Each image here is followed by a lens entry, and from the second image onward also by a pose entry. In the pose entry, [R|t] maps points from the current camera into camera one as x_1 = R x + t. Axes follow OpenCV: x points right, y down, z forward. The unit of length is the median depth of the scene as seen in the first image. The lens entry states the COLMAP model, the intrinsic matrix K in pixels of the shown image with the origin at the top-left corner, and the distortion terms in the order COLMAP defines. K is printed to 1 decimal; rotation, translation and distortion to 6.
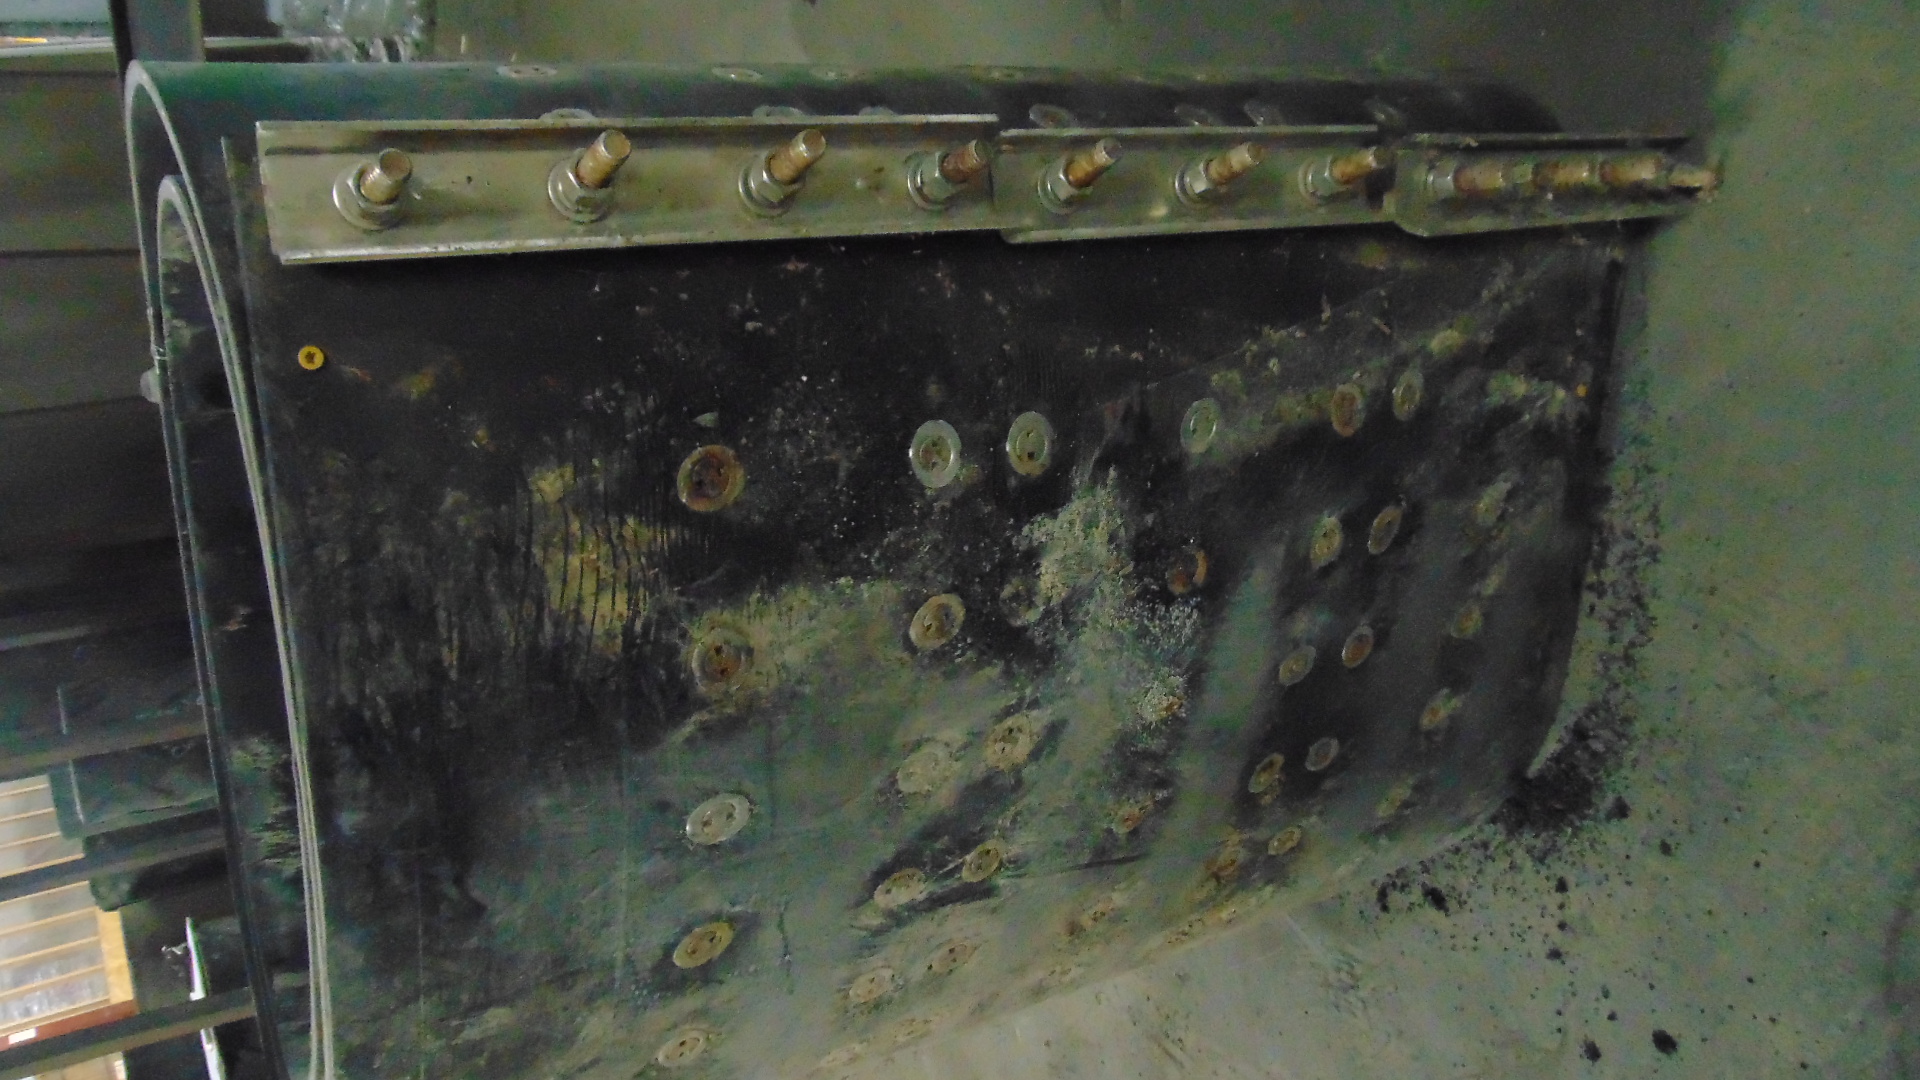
lens RADIAL K [[1439.2, 0, 960.0], [0, 1439.2, 540.0], [0, 0, 1]] dist [-0.009578, 0.011073]
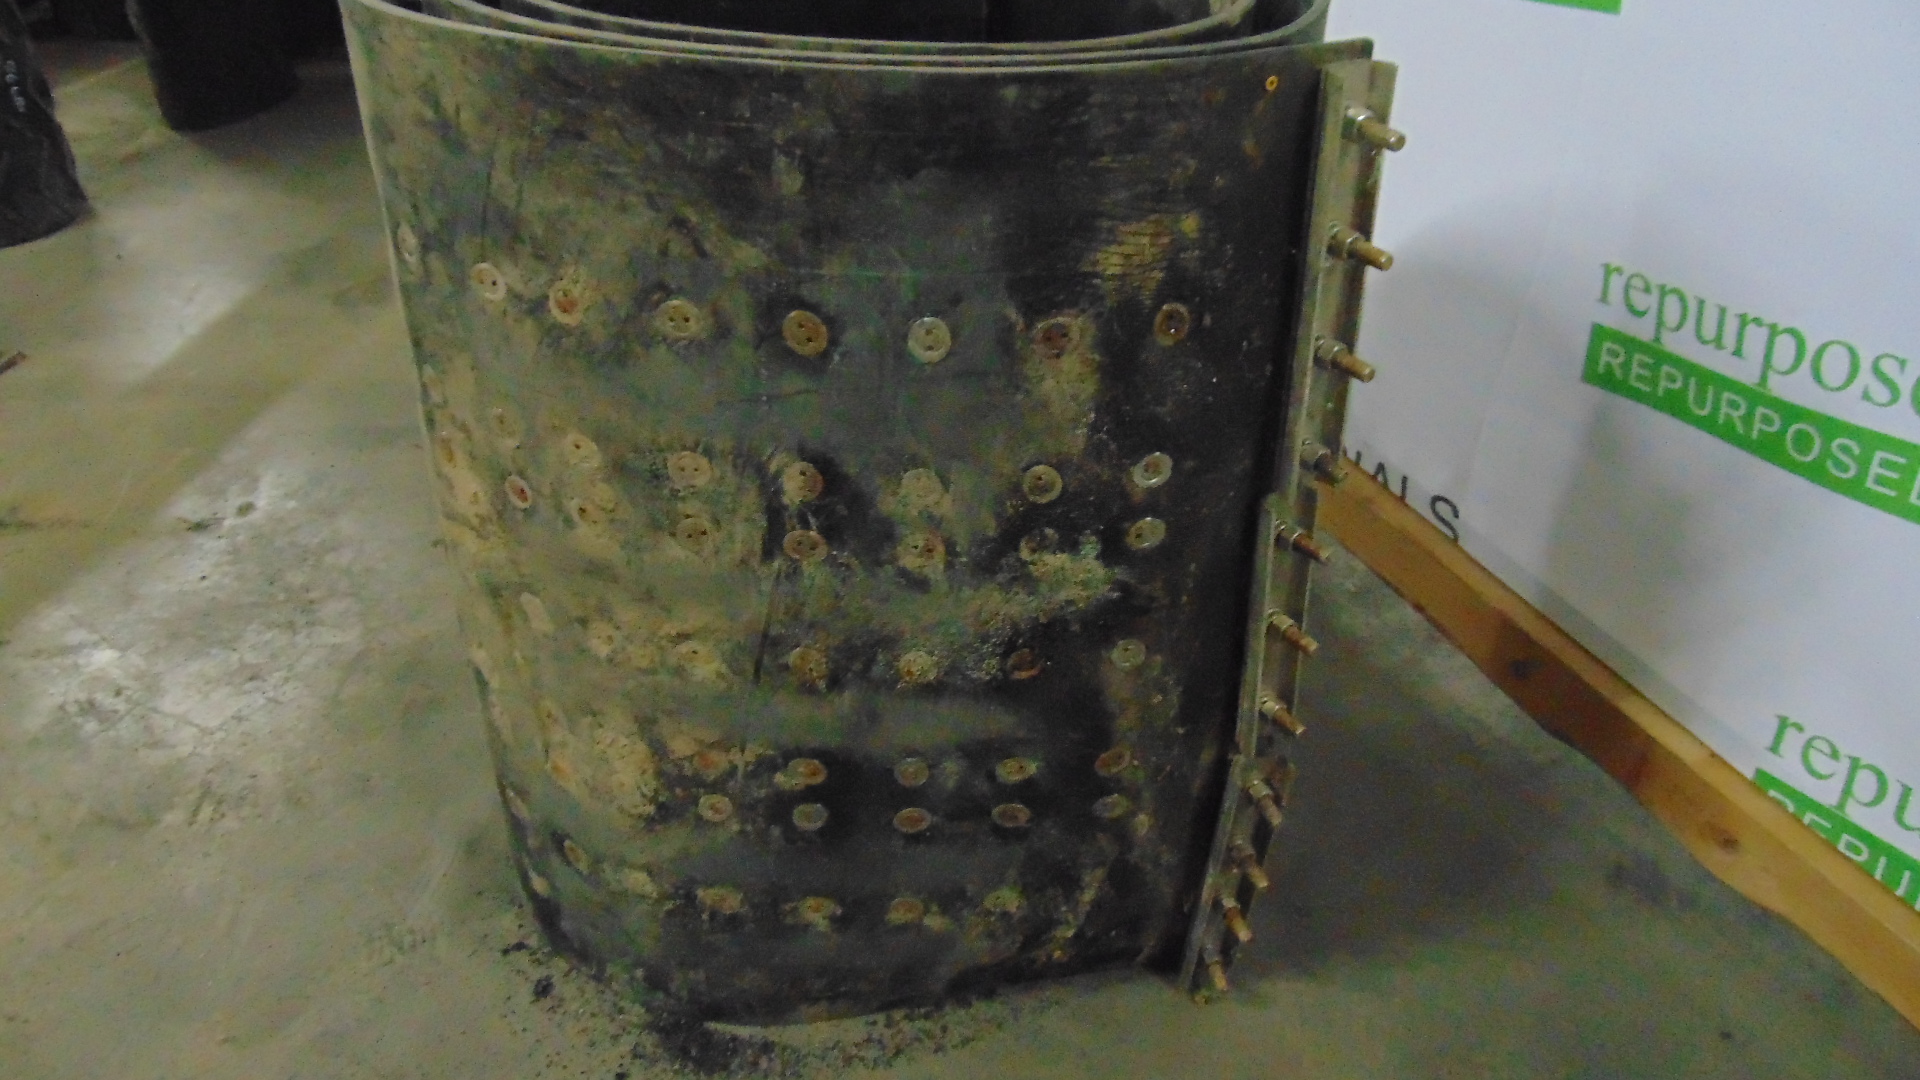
lens RADIAL K [[1439.2, 0, 960.0], [0, 1439.2, 540.0], [0, 0, 1]] dist [-0.009578, 0.011073]
pose [[0.116714, 0.992344, 0.040380, -0.027021], [-0.869984, 0.121765, -0.477808, 0.782422], [-0.479067, 0.020636, 0.877536, -0.207398]]
